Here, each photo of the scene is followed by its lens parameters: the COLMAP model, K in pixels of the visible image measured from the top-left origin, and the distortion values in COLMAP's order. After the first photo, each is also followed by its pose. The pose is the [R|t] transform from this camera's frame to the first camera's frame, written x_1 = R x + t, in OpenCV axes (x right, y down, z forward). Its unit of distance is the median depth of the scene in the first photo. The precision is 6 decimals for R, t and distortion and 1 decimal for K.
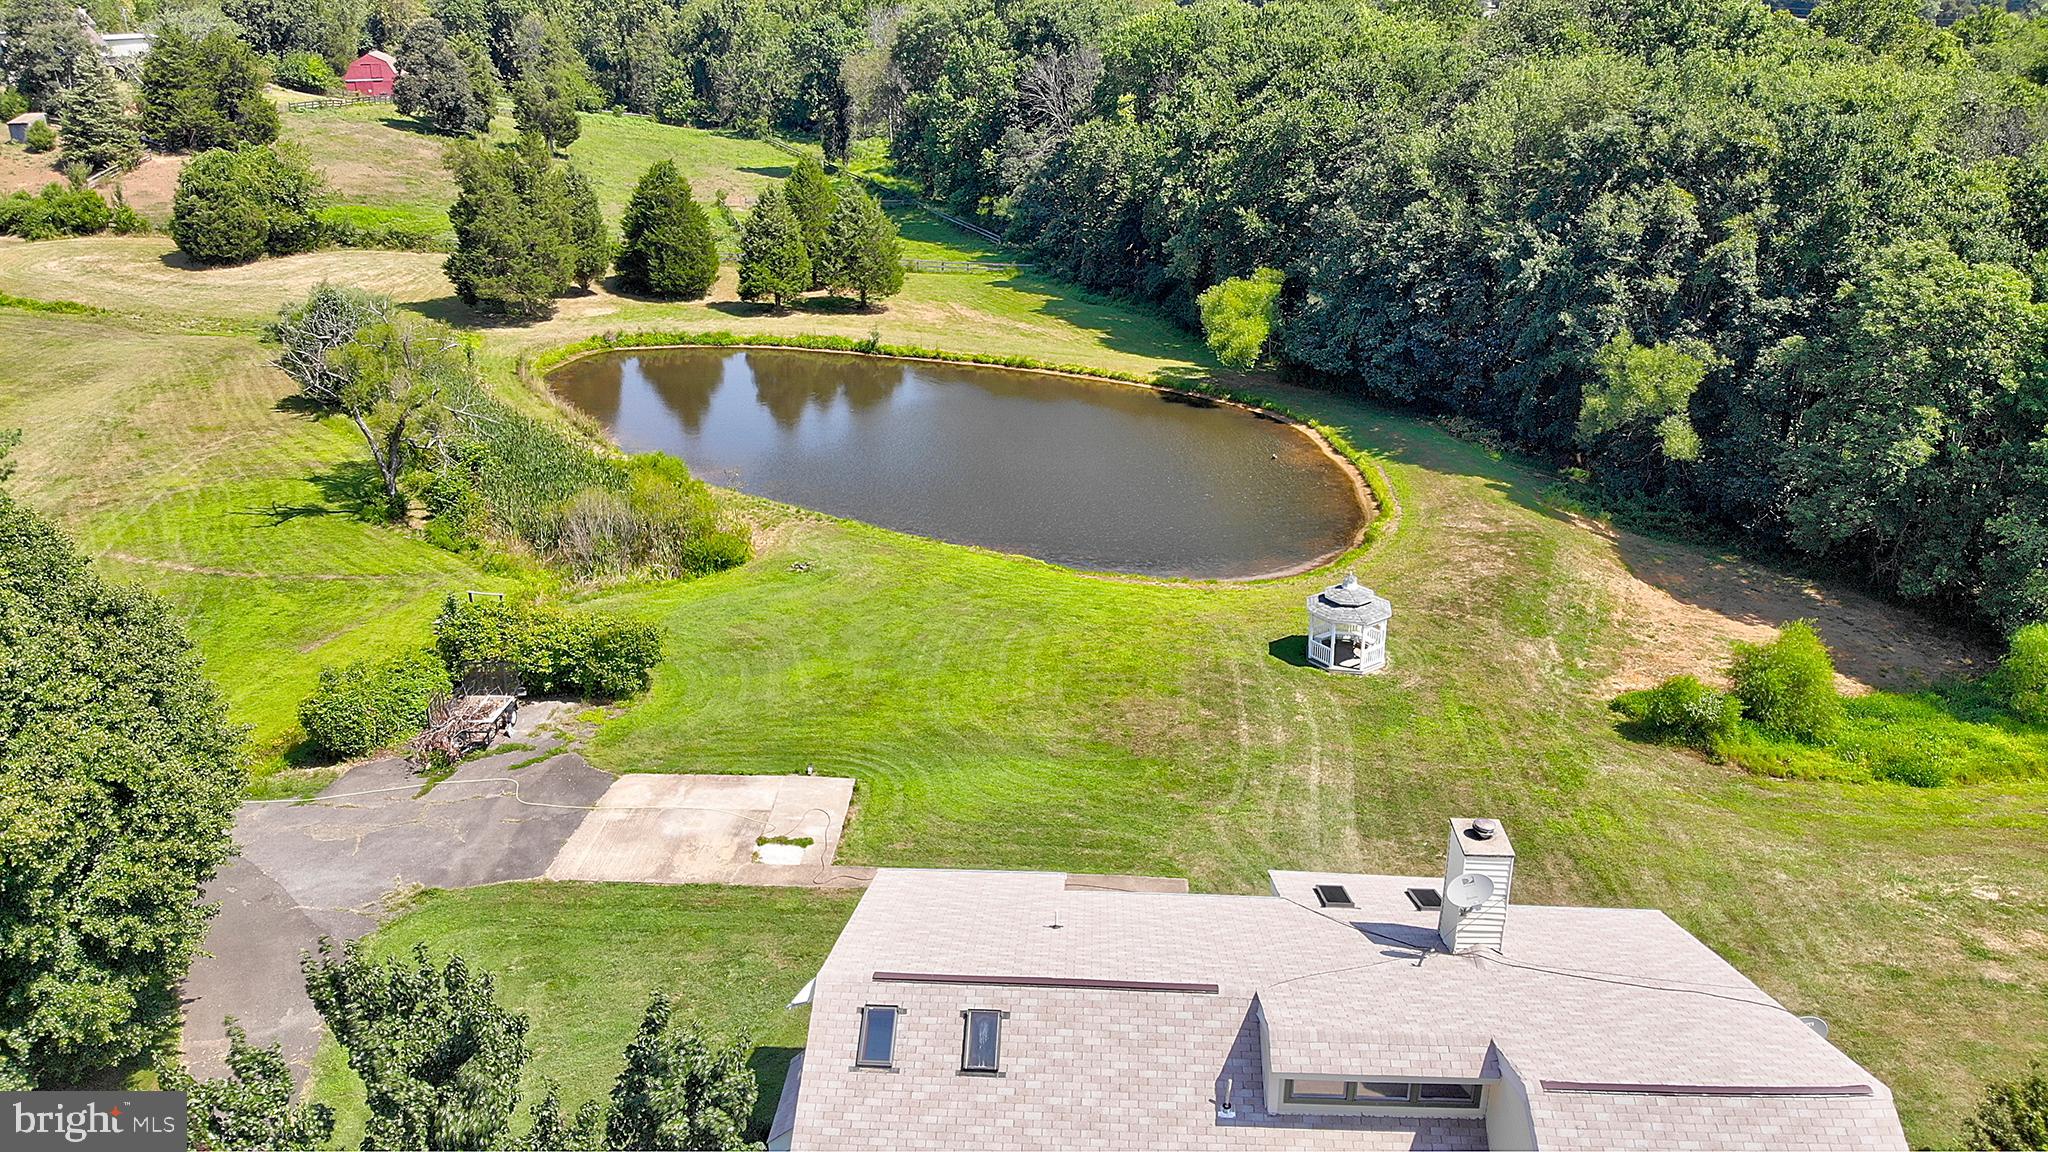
lens RADIAL K [[1529.3, 0, 1002.4], [0, 1529.3, 551.2], [0, 0, 1]] dist [0.143363, -0.330723]
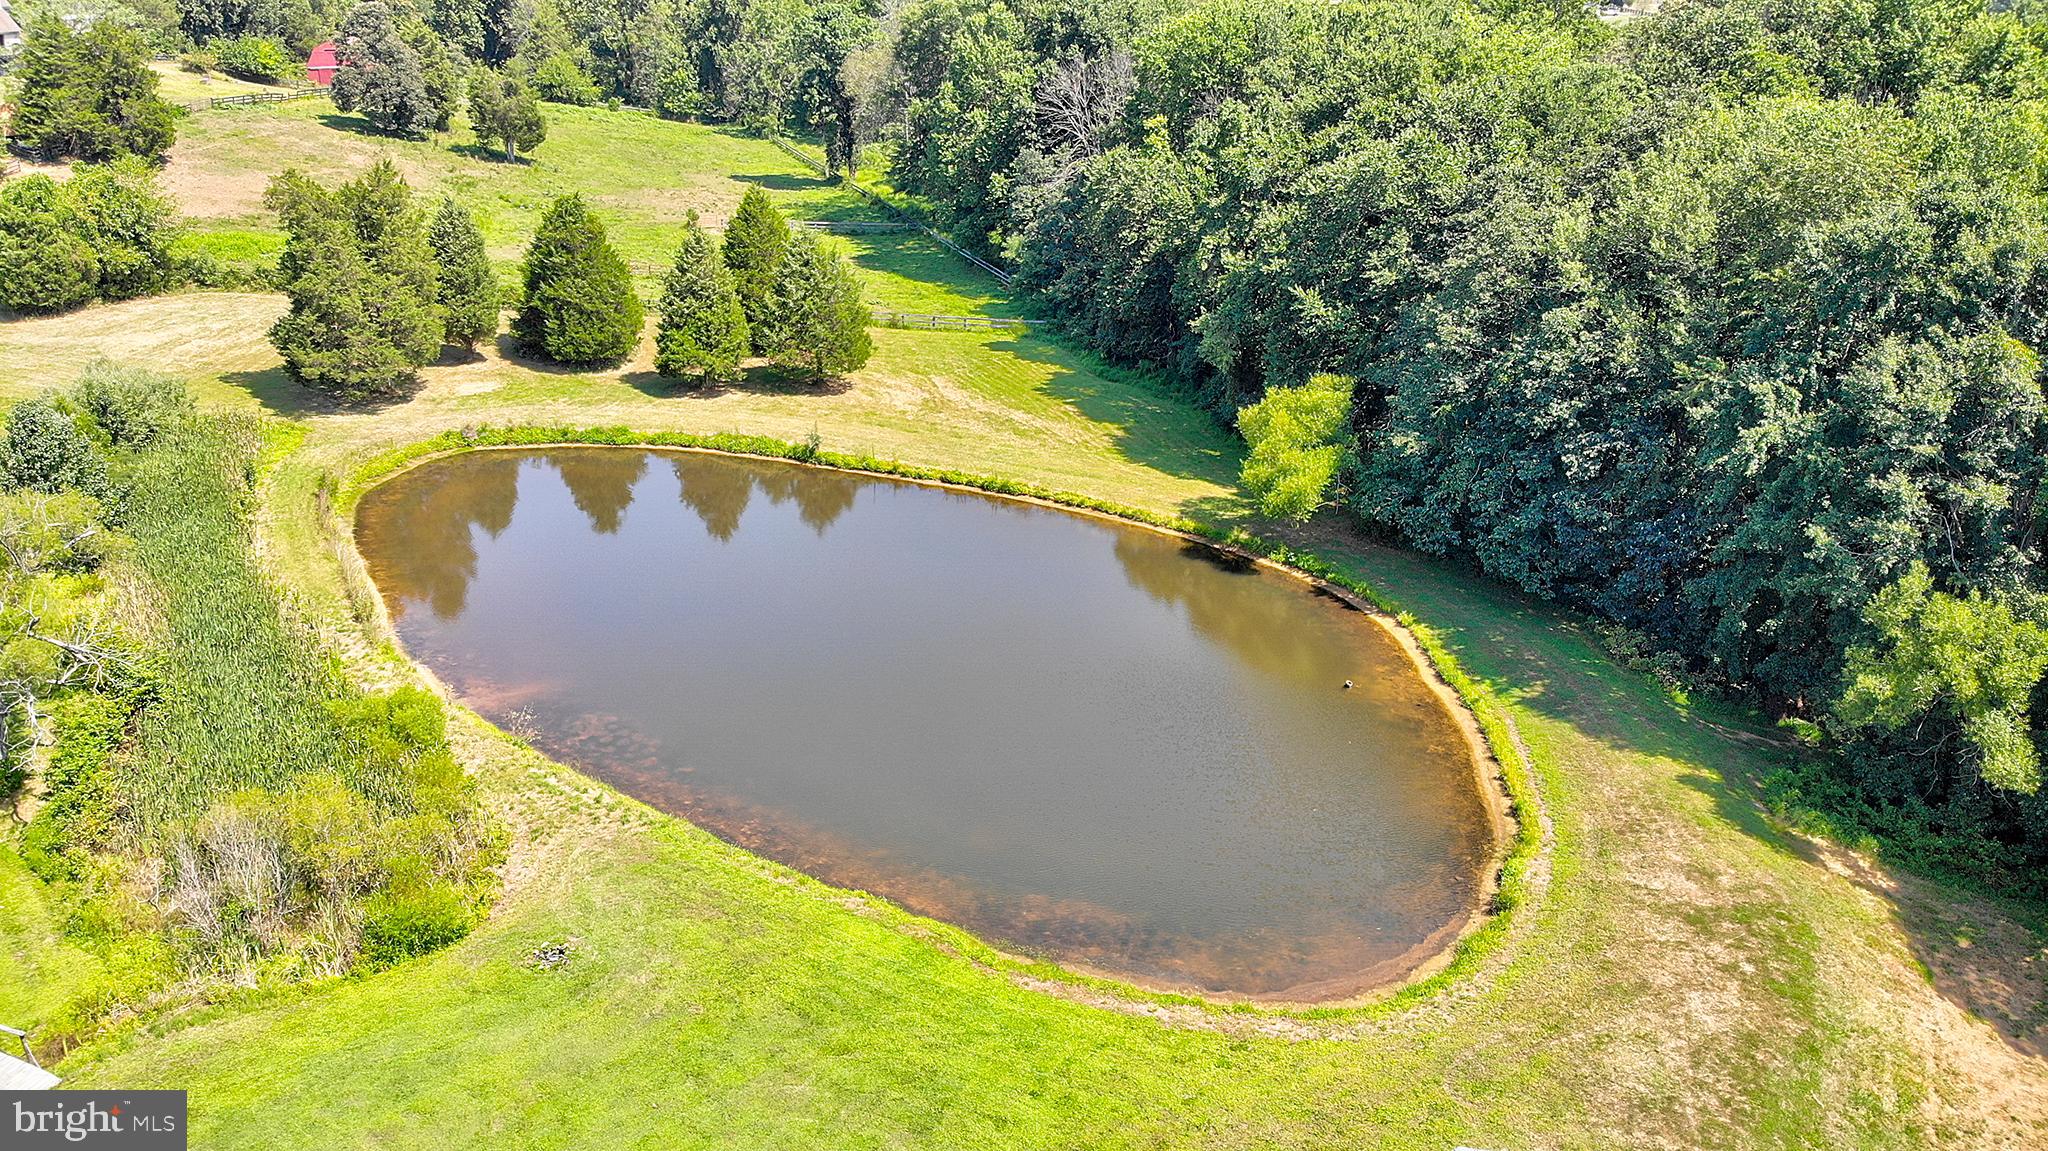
lens RADIAL K [[1479.5, 0, 1025.3], [0, 1479.5, 531.4], [0, 0, 1]] dist [0.094581, -0.205072]
pose [[0.999324, 0.023156, -0.028552, 0.040588], [-0.022757, 0.999640, 0.014234, -0.103672], [0.028871, -0.013574, 0.999491, 0.263193]]
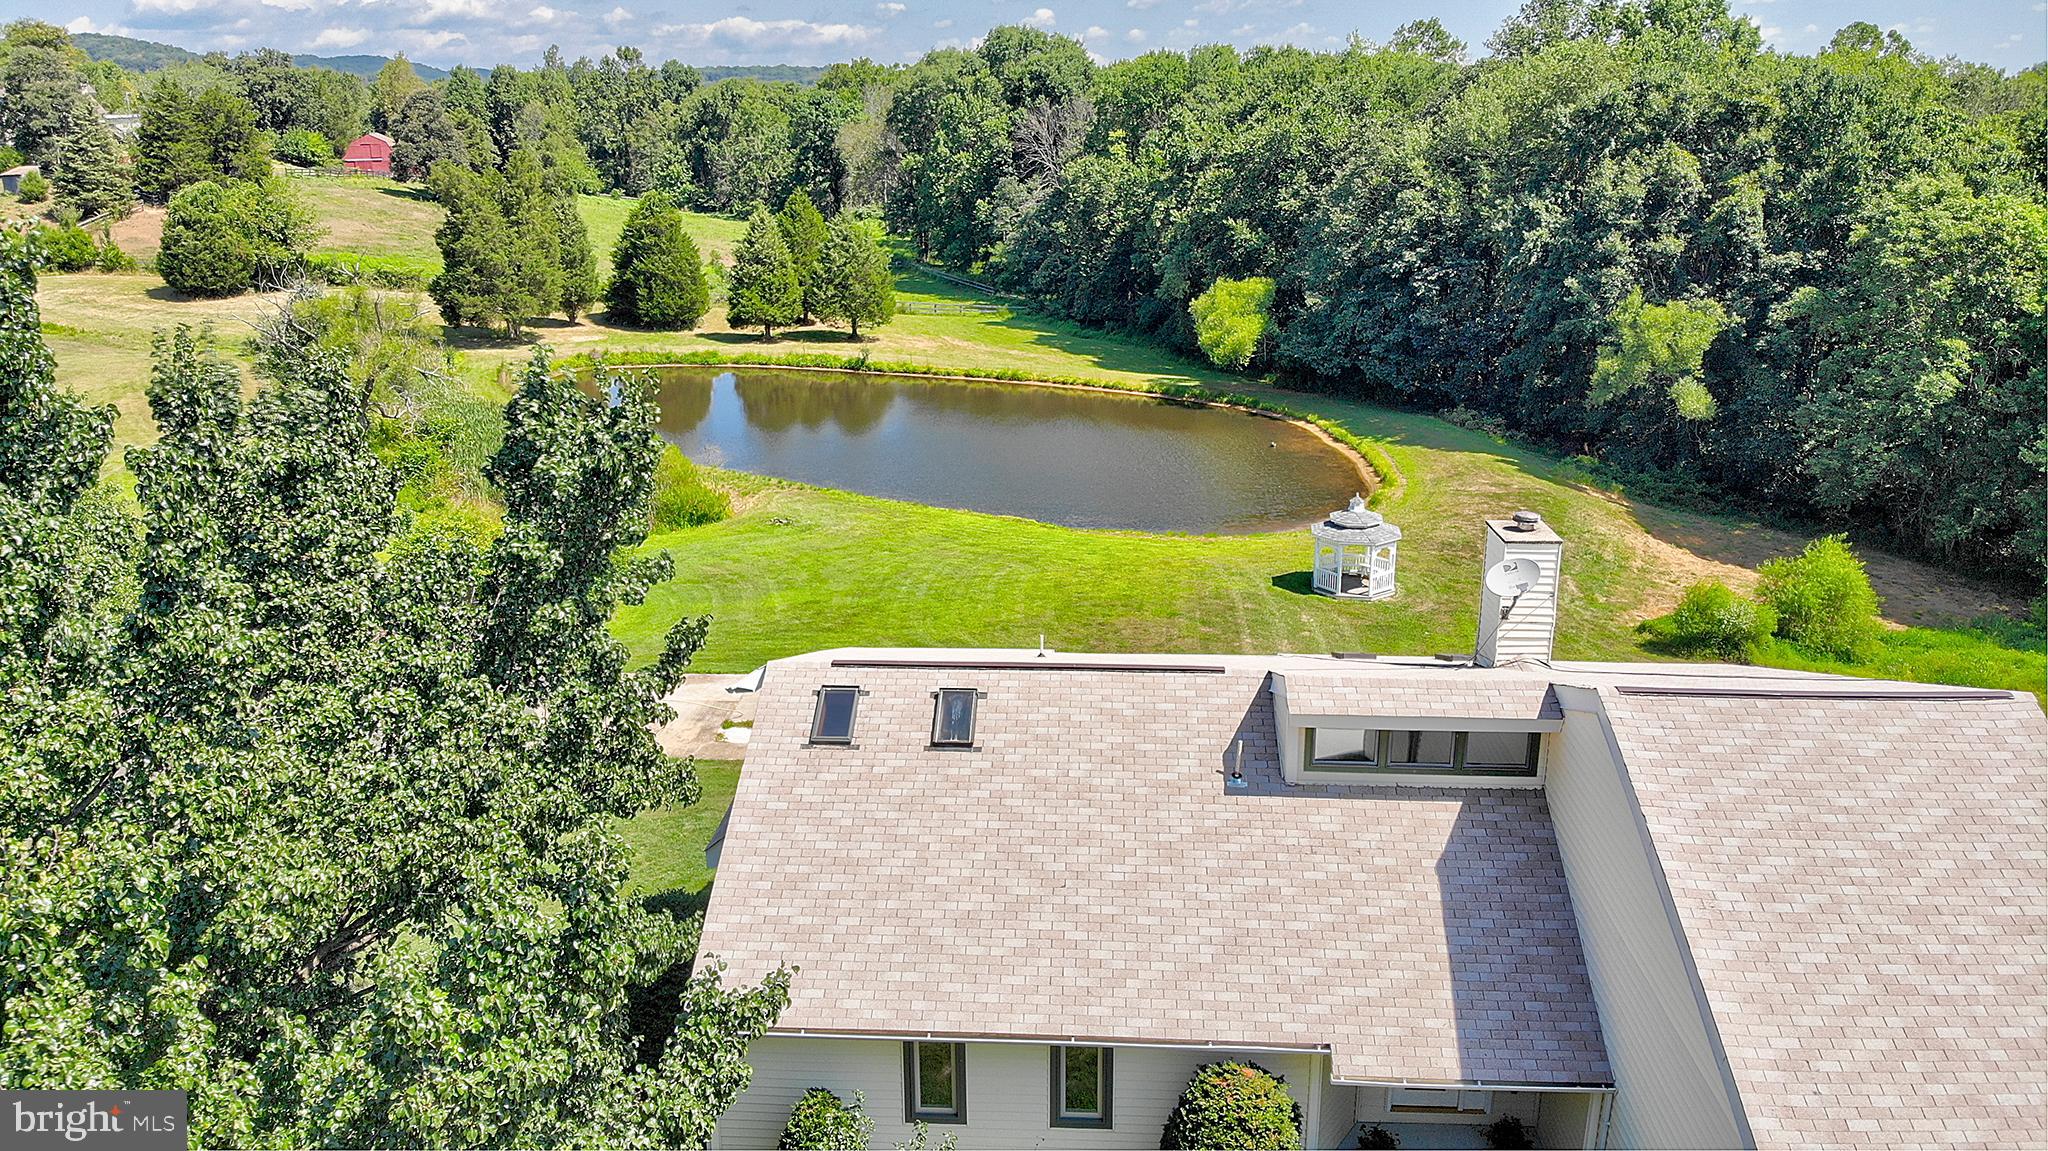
lens RADIAL K [[1529.3, 0, 1002.4], [0, 1529.3, 550.7], [0, 0, 1]] dist [0.143363, -0.330723]
pose [[0.999995, 0.001532, 0.002584, 0.002663], [-0.001295, 0.996015, -0.089176, 0.070439], [-0.002710, 0.089173, 0.996012, 0.030322]]
